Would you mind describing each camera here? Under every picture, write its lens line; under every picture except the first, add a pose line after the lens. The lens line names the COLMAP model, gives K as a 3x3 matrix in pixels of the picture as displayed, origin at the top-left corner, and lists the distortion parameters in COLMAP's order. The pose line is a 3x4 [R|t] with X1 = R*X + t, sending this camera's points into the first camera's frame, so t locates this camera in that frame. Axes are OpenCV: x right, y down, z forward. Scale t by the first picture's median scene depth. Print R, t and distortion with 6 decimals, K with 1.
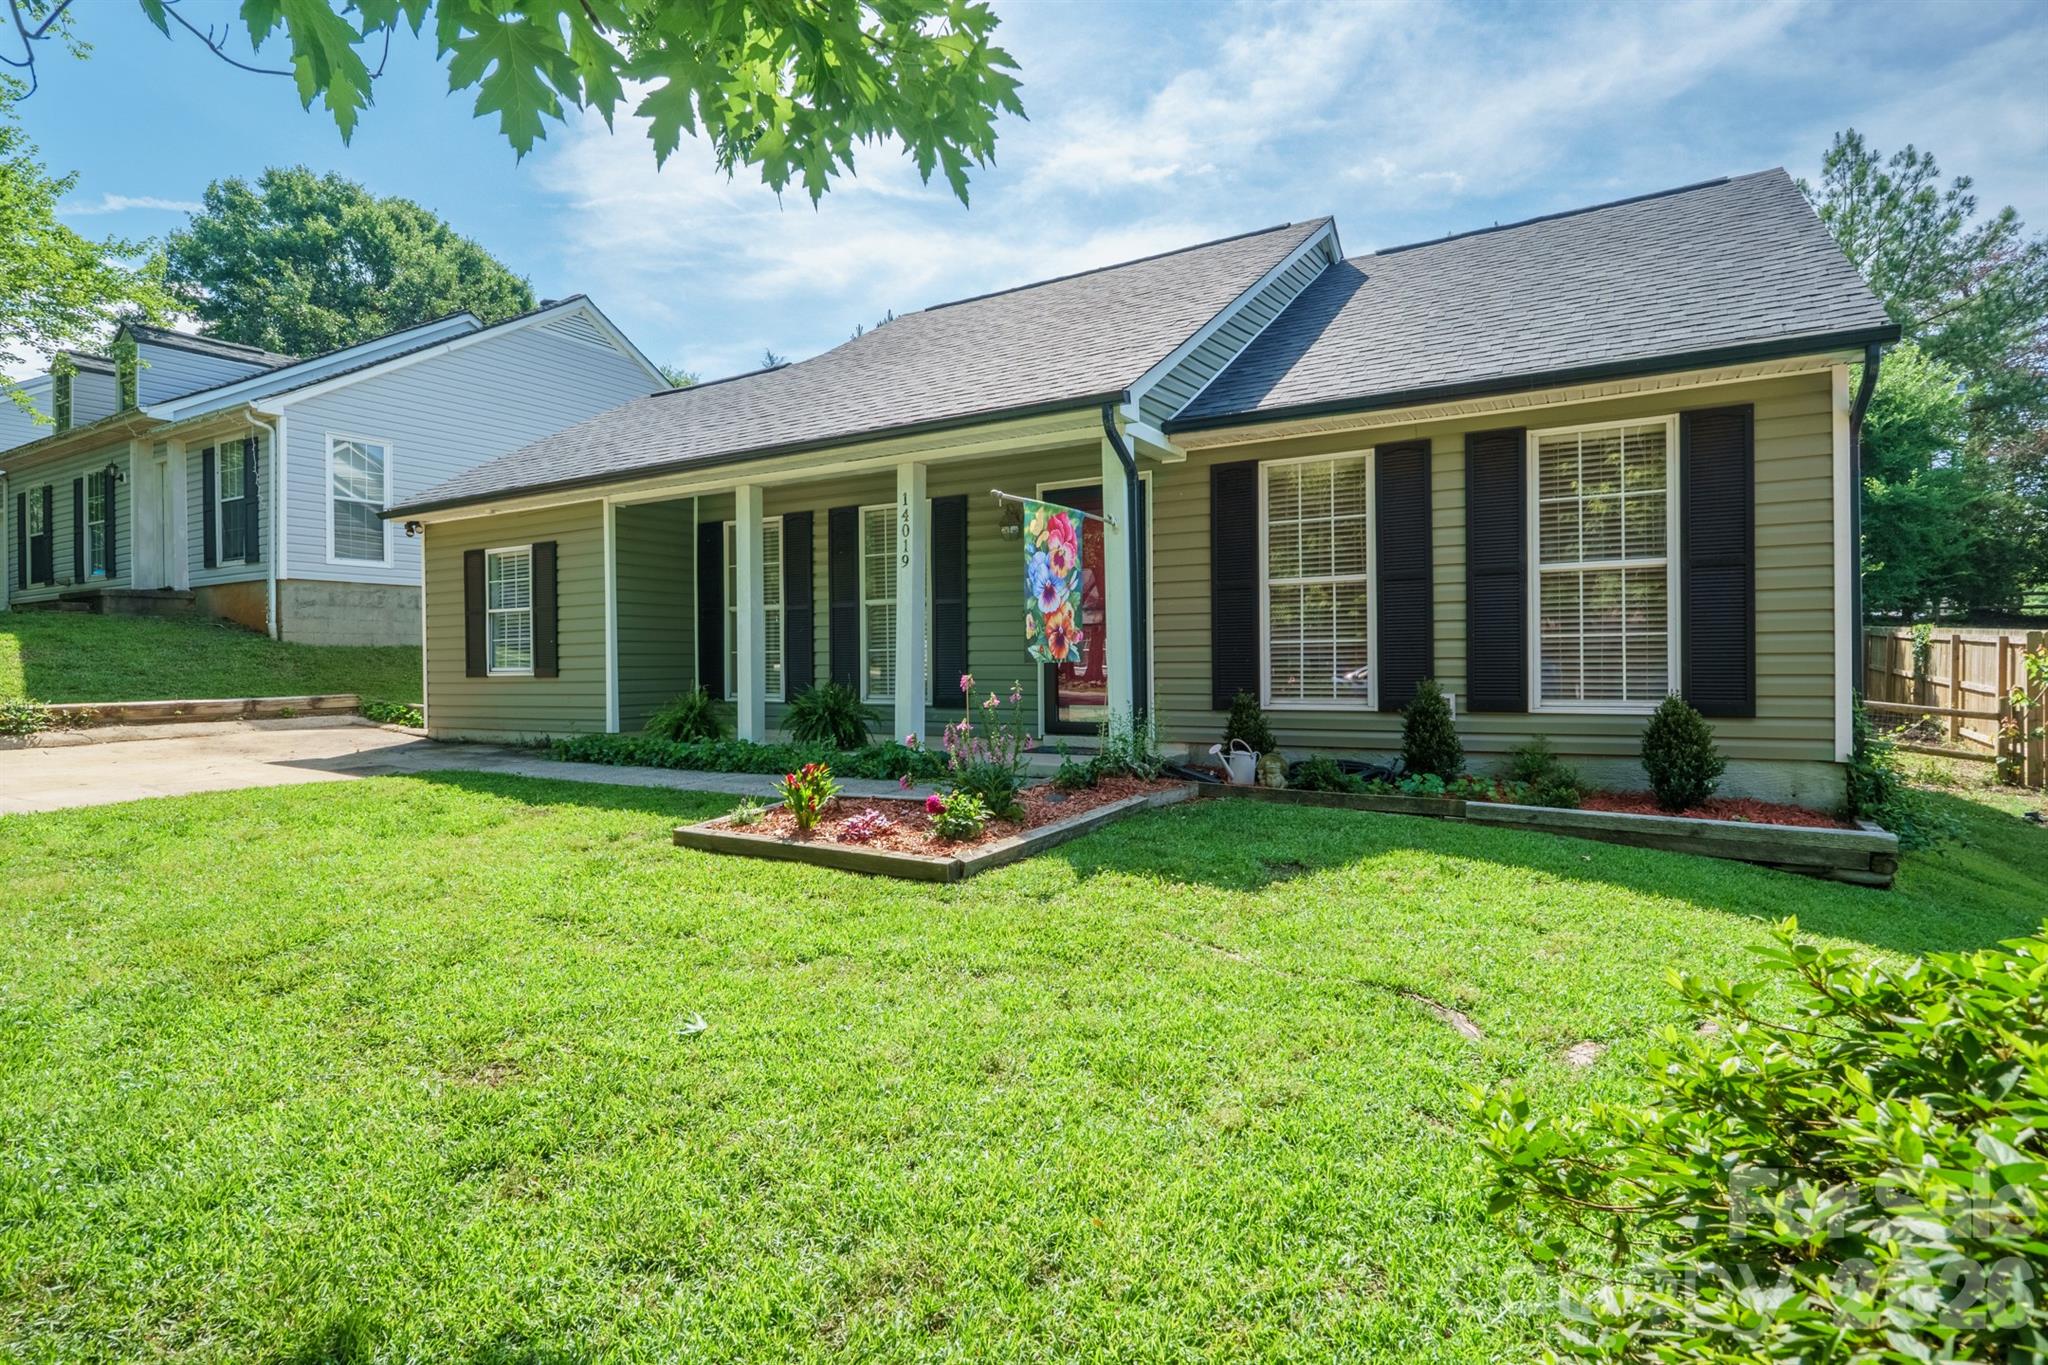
lens RADIAL K [[1030.2, 0, 1024.0], [0, 1030.2, 682.5], [0, 0, 1]] dist [0.000688, 0.000365]
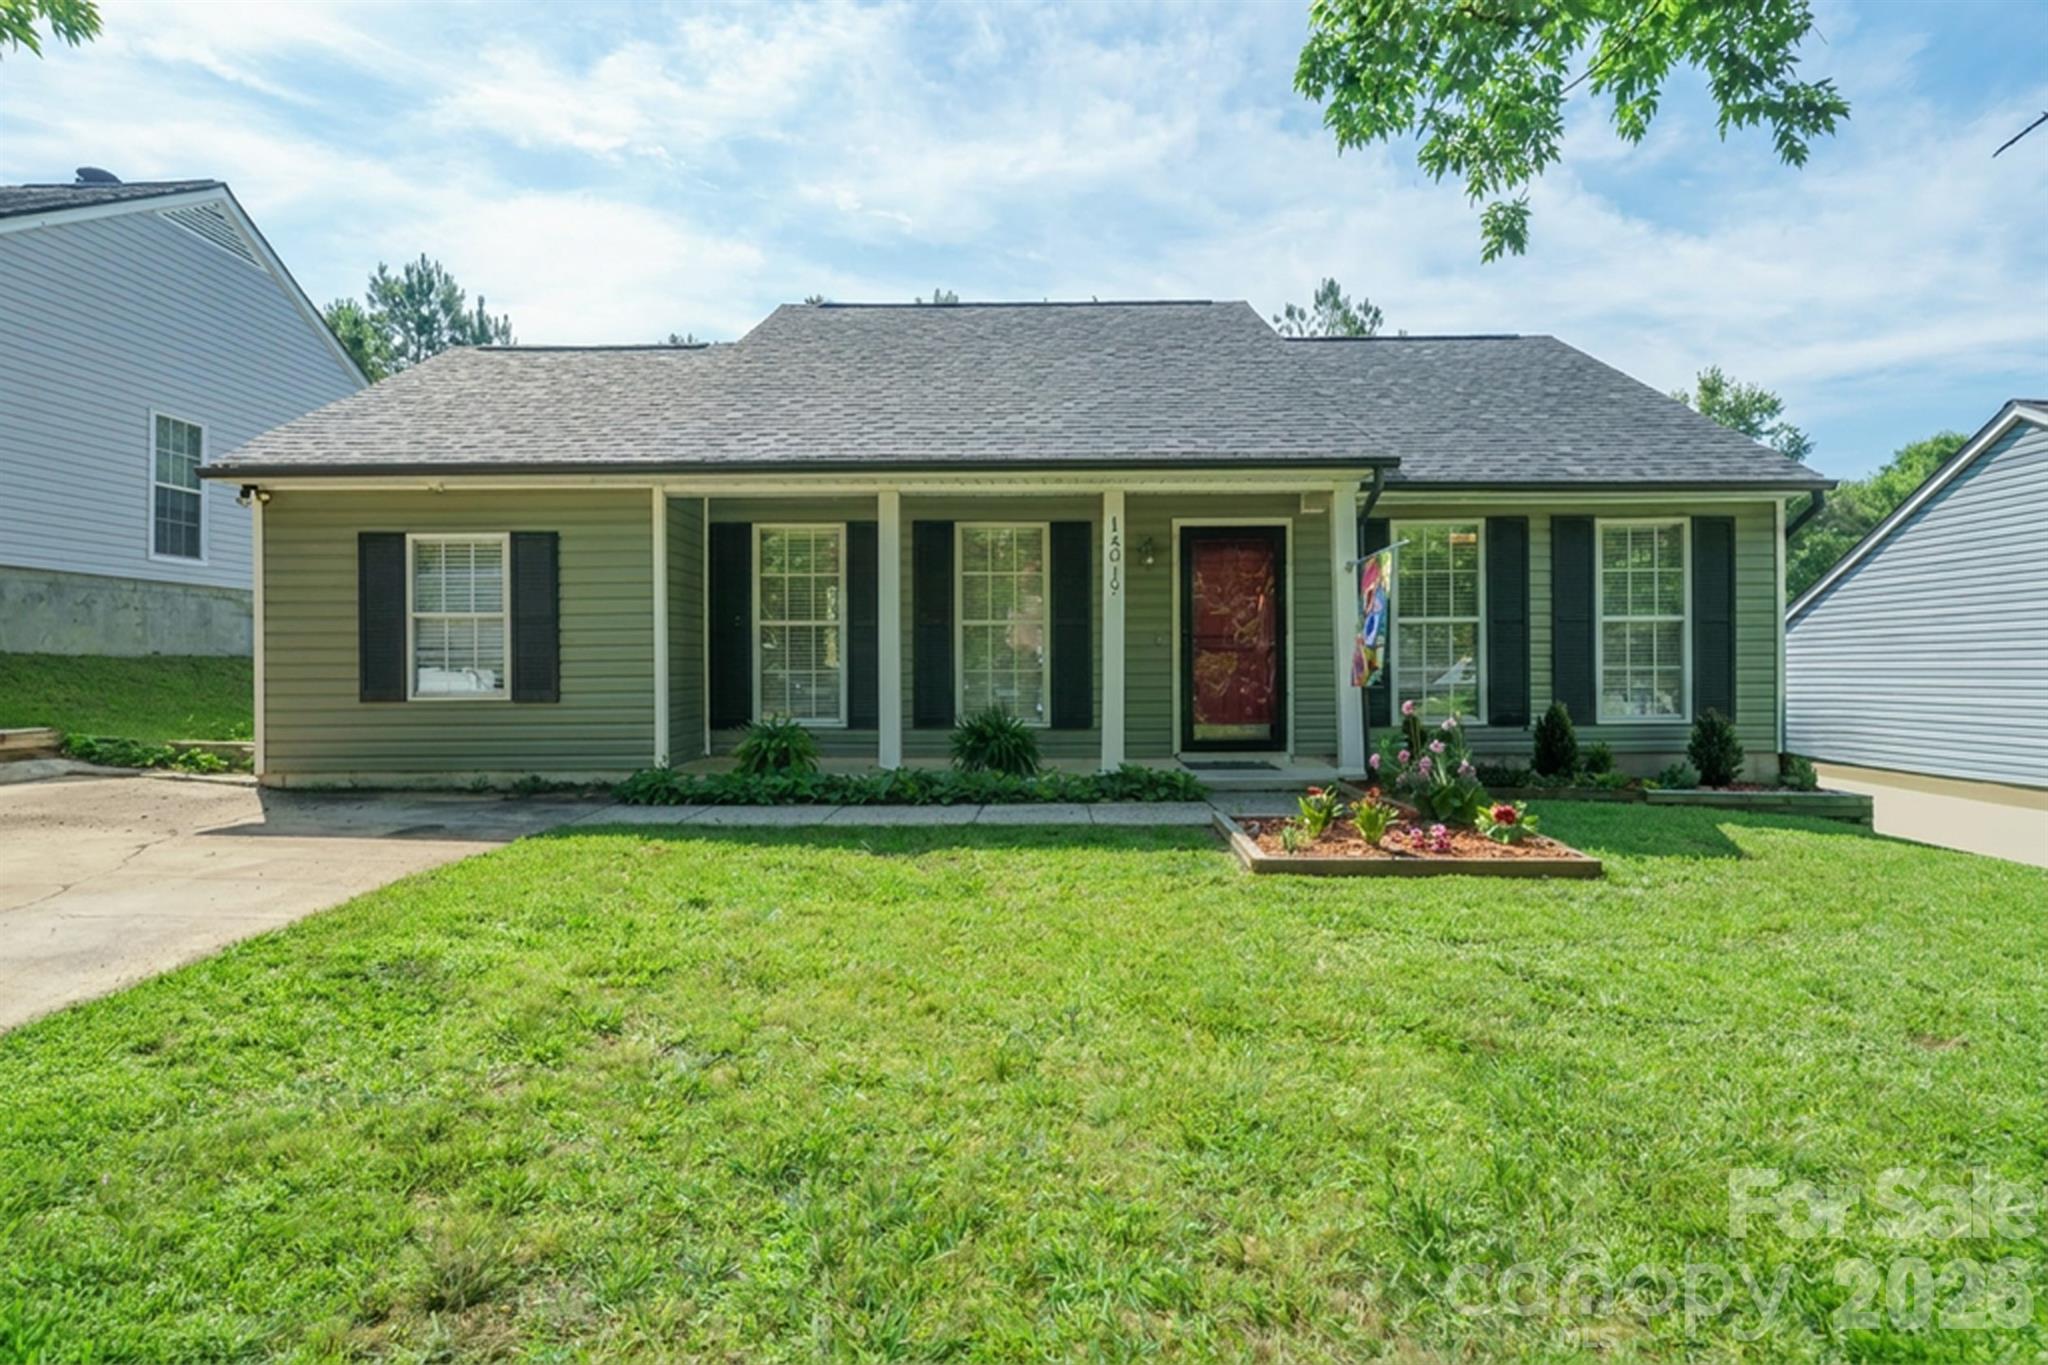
lens RADIAL K [[1067.5, 0, 1024.0], [0, 1067.5, 682.5], [0, 0, 1]] dist [0.001720, 0.000352]
pose [[0.863741, 0.002474, 0.503930, -0.516422], [0.005737, 0.999875, -0.014743, -0.005204], [-0.503903, 0.015625, 0.863619, 0.089801]]
